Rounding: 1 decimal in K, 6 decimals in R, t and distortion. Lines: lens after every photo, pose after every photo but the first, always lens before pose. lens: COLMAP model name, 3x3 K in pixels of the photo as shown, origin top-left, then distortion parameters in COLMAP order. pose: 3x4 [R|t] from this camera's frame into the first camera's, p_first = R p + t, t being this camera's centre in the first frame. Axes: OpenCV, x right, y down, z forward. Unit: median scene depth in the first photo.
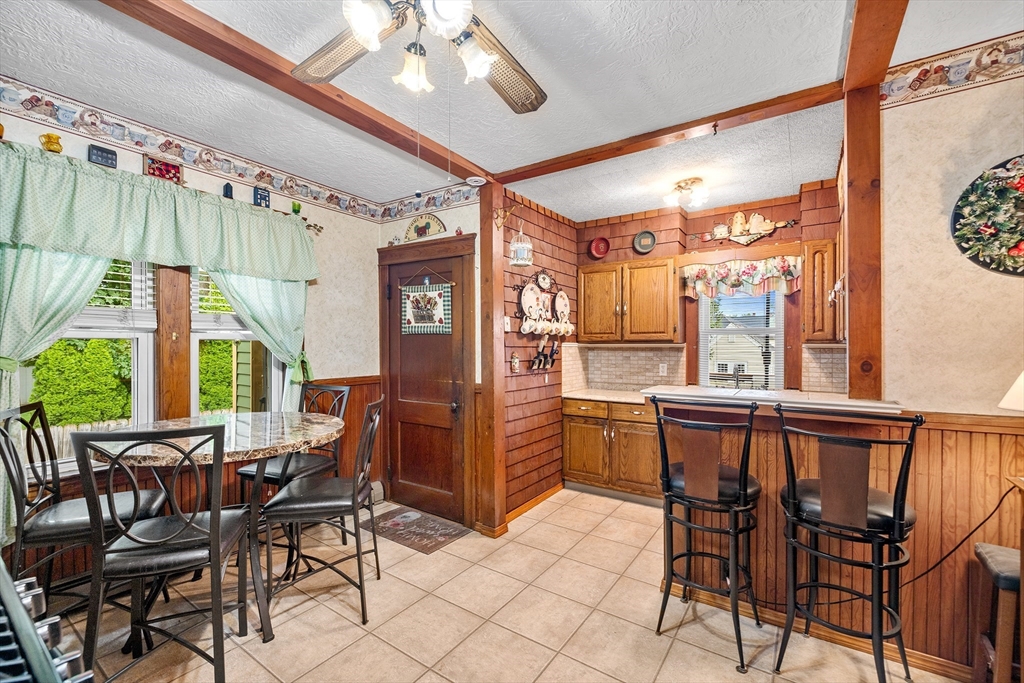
lens RADIAL K [[433.0, 0, 509.7], [0, 433.0, 345.2], [0, 0, 1]] dist [-0.003417, -0.000268]
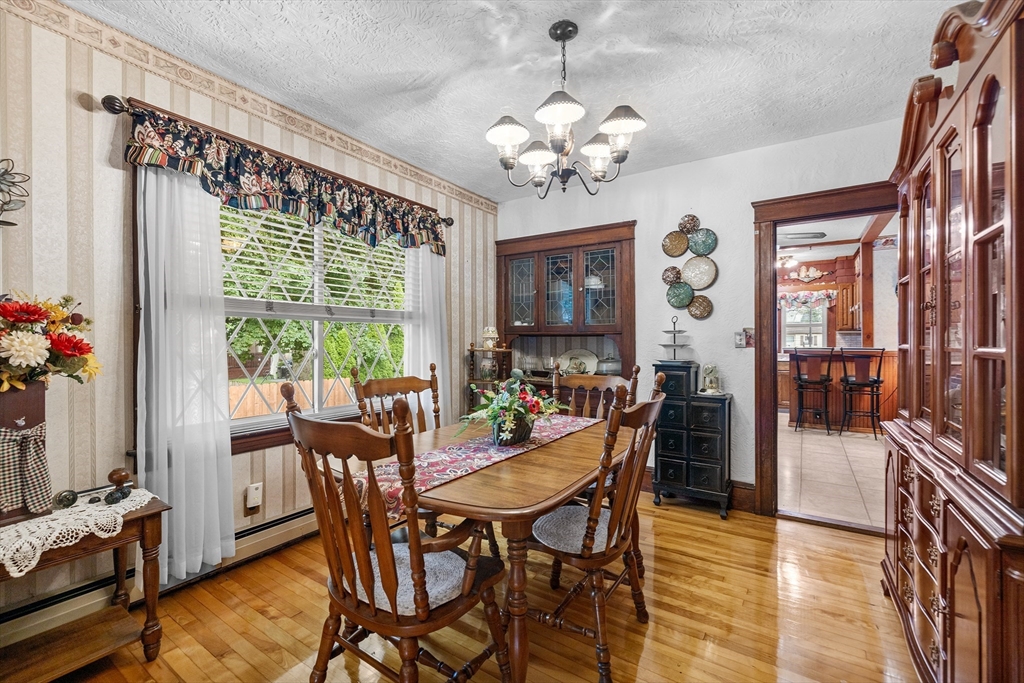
lens RADIAL K [[433.0, 0, 512.7], [0, 433.0, 340.7], [0, 0, 1]] dist [-0.003417, -0.000268]
pose [[0.999913, -0.001501, 0.013130, -0.942933], [0.001500, 0.999999, 0.000110, 0.041245], [-0.013130, -0.000090, 0.999914, -1.101111]]
